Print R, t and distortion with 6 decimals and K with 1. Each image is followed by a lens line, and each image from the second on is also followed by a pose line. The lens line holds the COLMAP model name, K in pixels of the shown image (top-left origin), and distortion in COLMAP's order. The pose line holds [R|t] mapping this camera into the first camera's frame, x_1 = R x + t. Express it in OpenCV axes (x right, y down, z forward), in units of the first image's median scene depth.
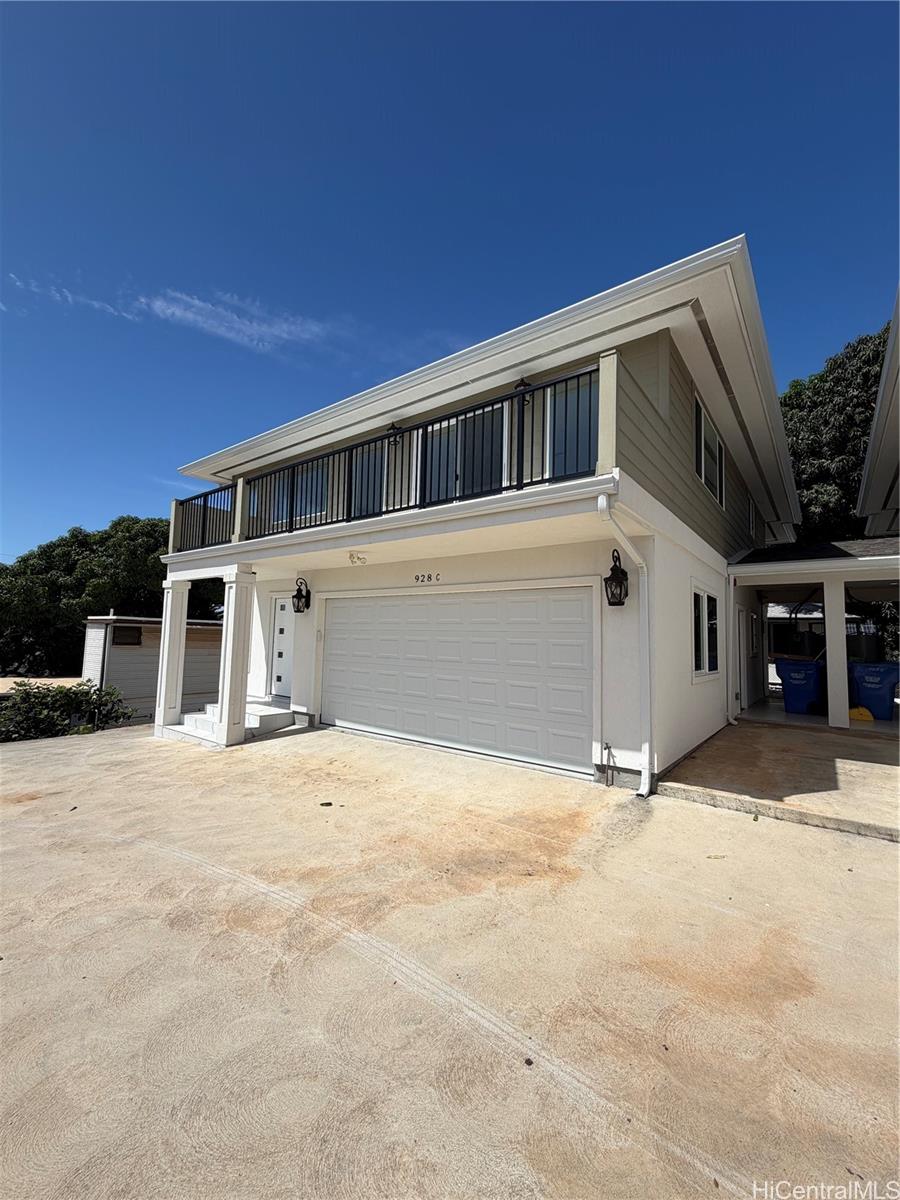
lens RADIAL K [[482.3, 0, 445.3], [0, 482.3, 604.2], [0, 0, 1]] dist [0.003701, 0.000546]
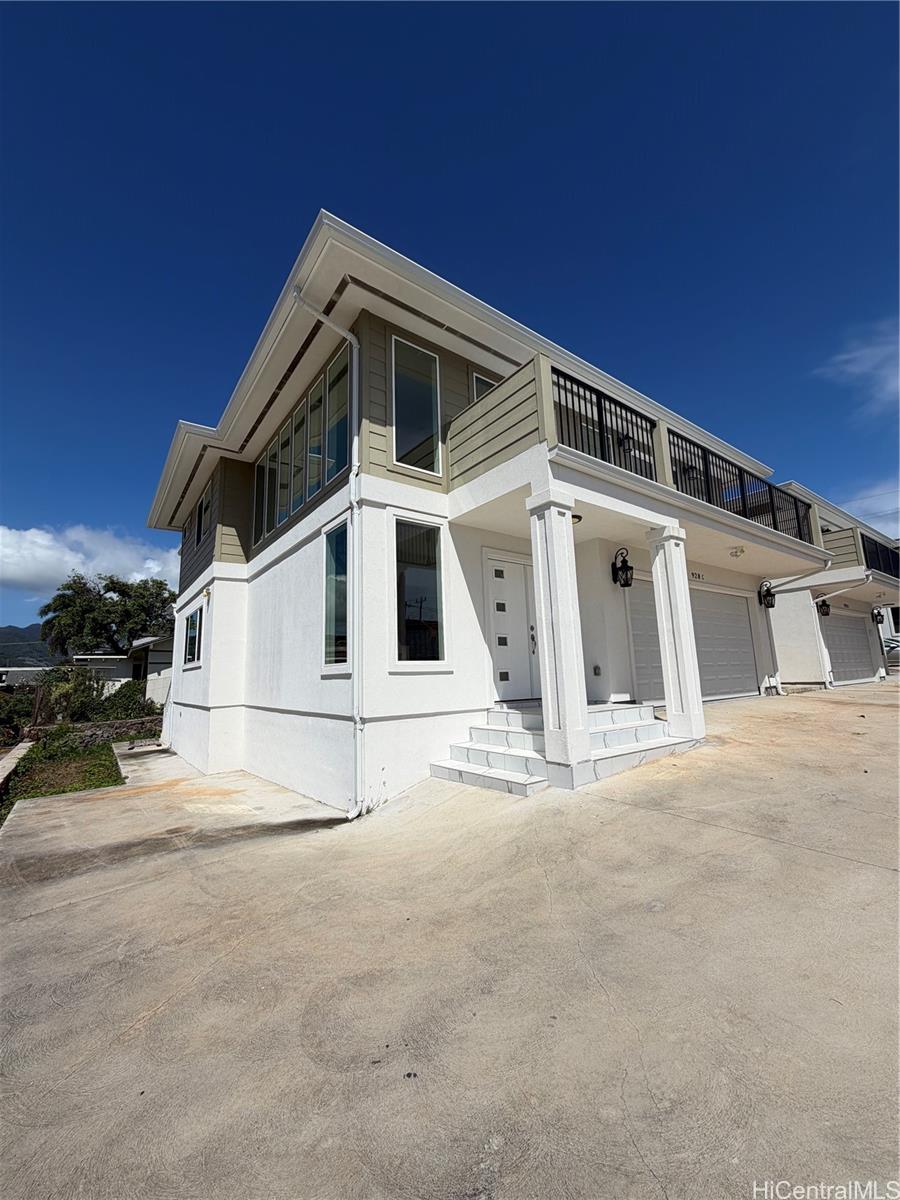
lens RADIAL K [[482.3, 0, 445.0], [0, 482.3, 597.2], [0, 0, 1]] dist [0.003701, 0.000546]
pose [[0.269498, 0.117312, 0.955829, -1.493264], [-0.041084, 0.993049, -0.110296, 0.179546], [-0.962124, -0.009545, 0.272445, 1.307897]]
